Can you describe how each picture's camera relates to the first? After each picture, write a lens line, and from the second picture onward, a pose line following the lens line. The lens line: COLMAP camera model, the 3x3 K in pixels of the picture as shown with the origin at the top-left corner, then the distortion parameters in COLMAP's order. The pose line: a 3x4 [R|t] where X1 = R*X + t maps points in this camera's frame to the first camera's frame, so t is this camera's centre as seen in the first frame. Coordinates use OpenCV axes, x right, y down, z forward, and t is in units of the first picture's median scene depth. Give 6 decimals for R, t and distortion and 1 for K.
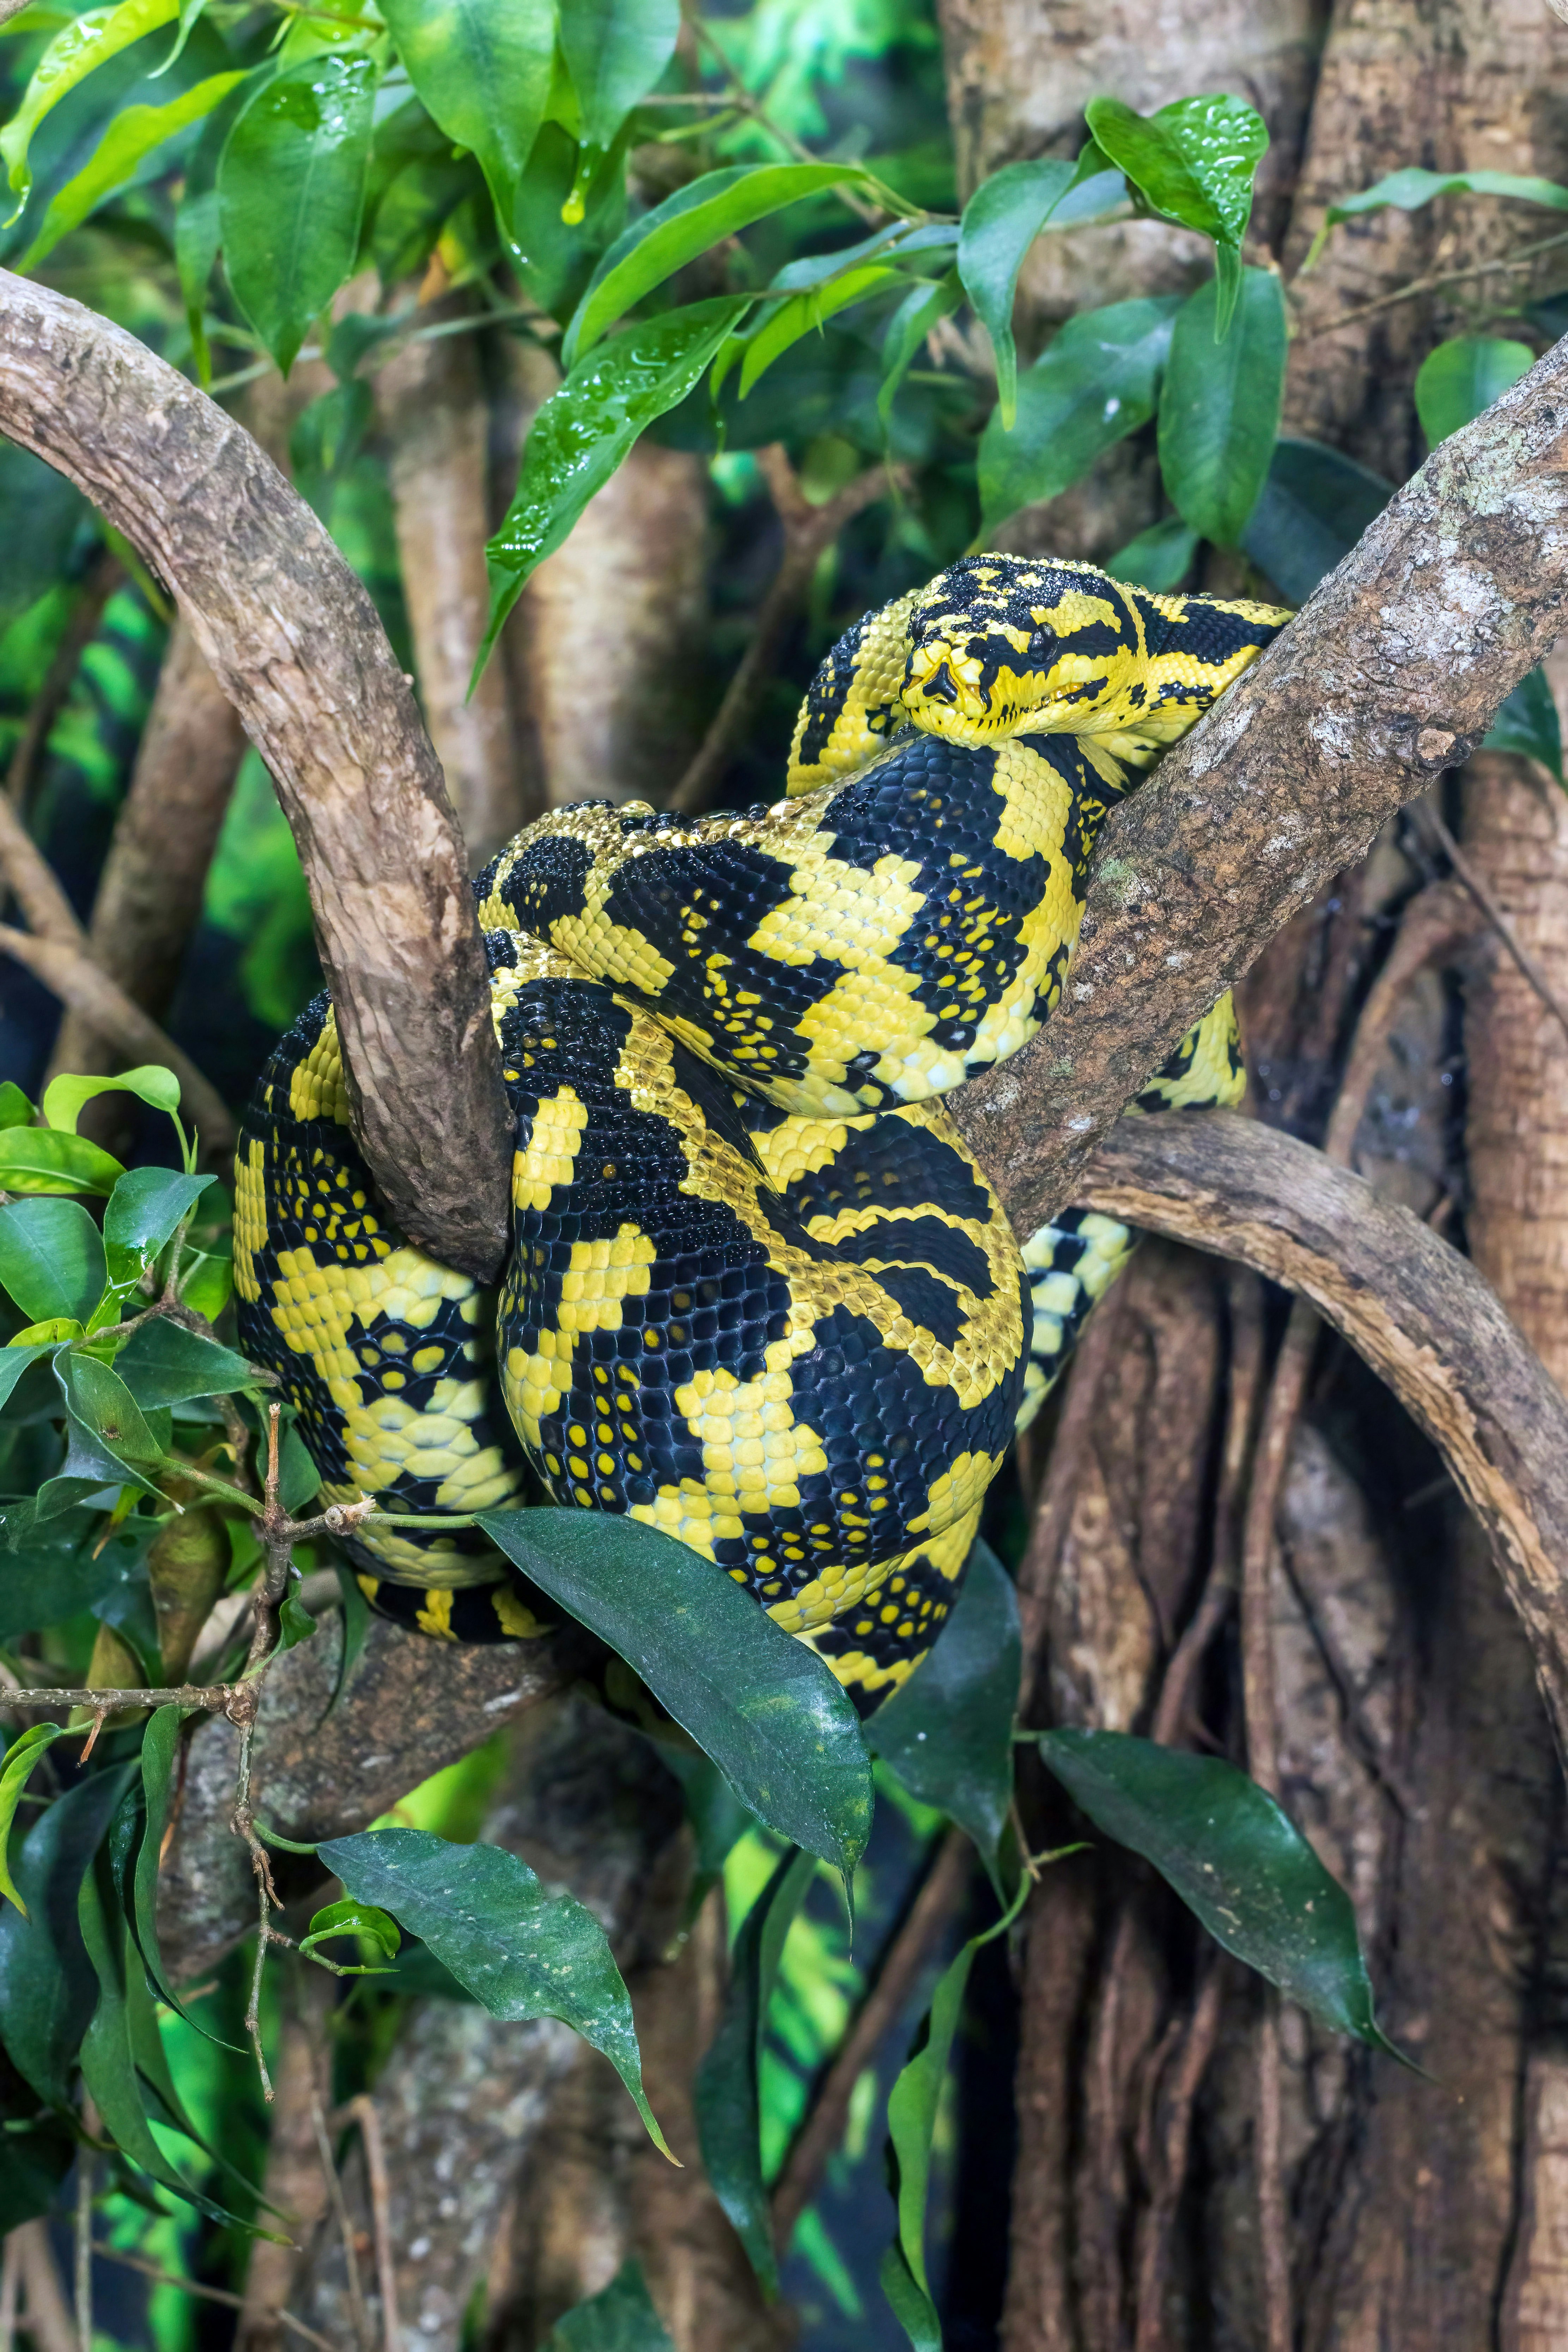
lens RADIAL K [[13687.0, 0, 784.0], [0, 13687.0, 1176.0], [0, 0, 1]] dist [0.899128, -52.803683]
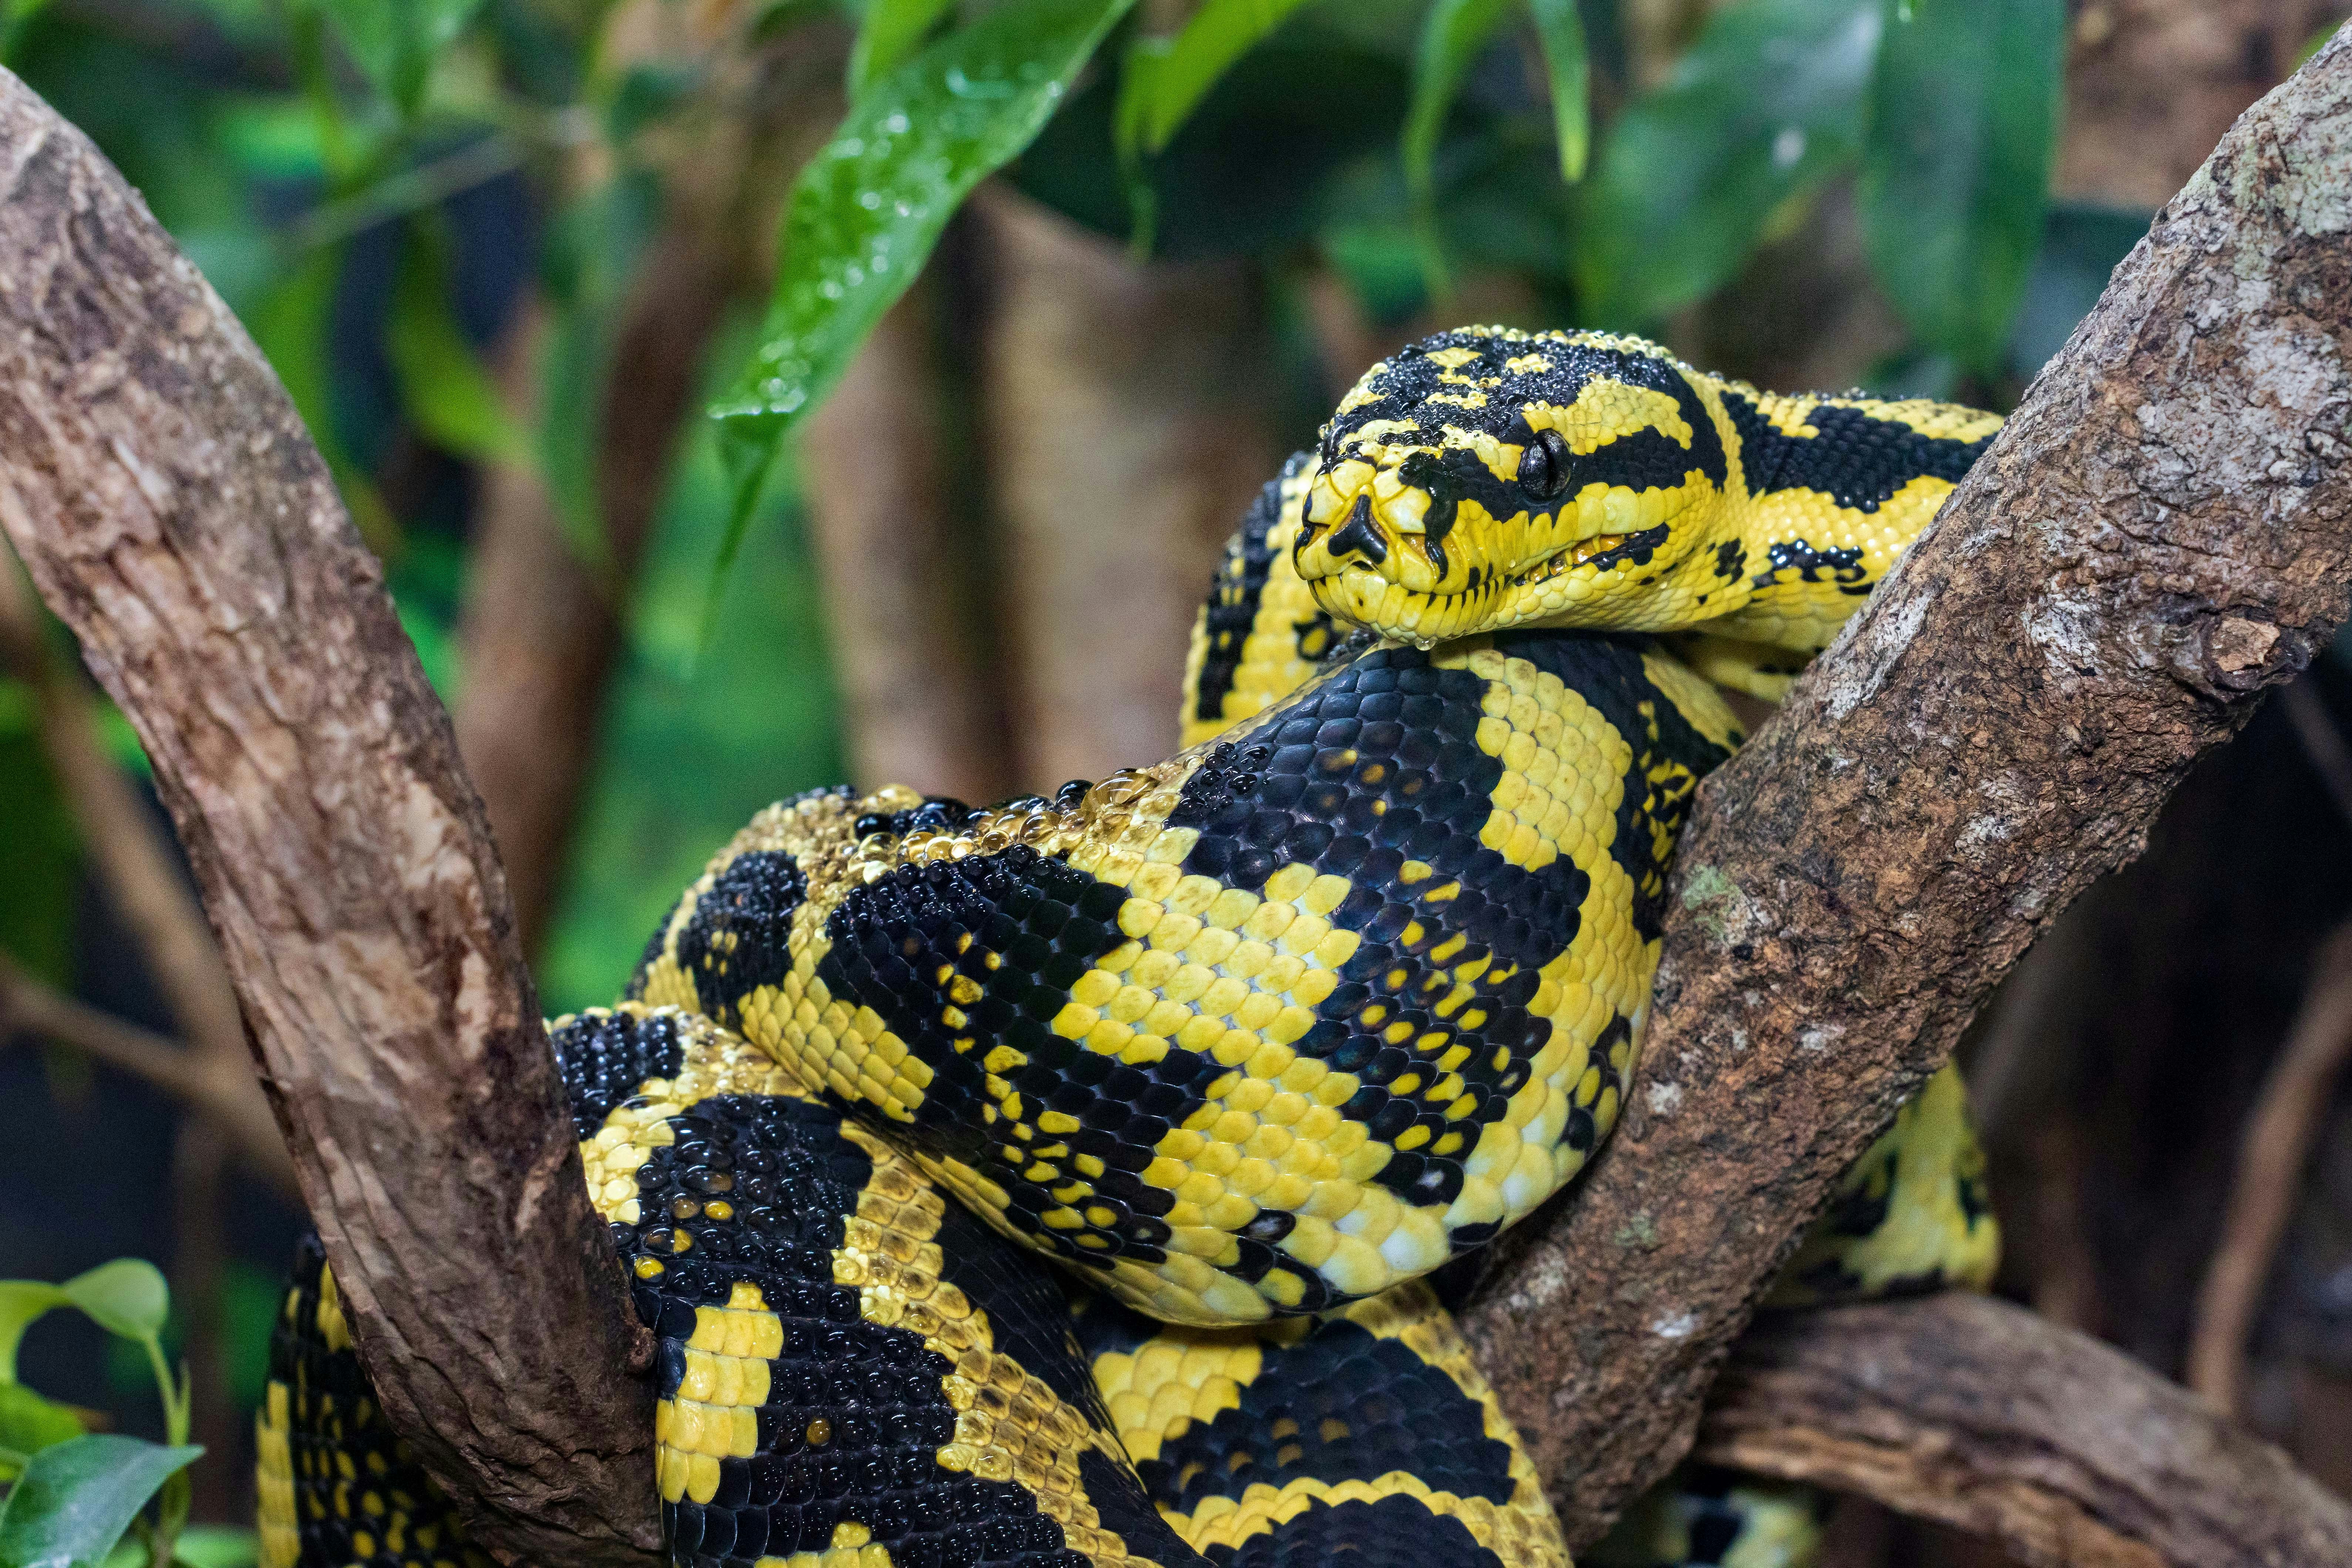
lens RADIAL K [[13687.0, 0, 1176.0], [0, 13687.0, 784.0], [0, 0, 1]] dist [0.899128, -52.803683]
pose [[0.997360, -0.024832, -0.068245, 0.041720], [0.022264, 0.999025, -0.038132, -0.005205], [0.069125, 0.036512, 0.996940, 0.430465]]
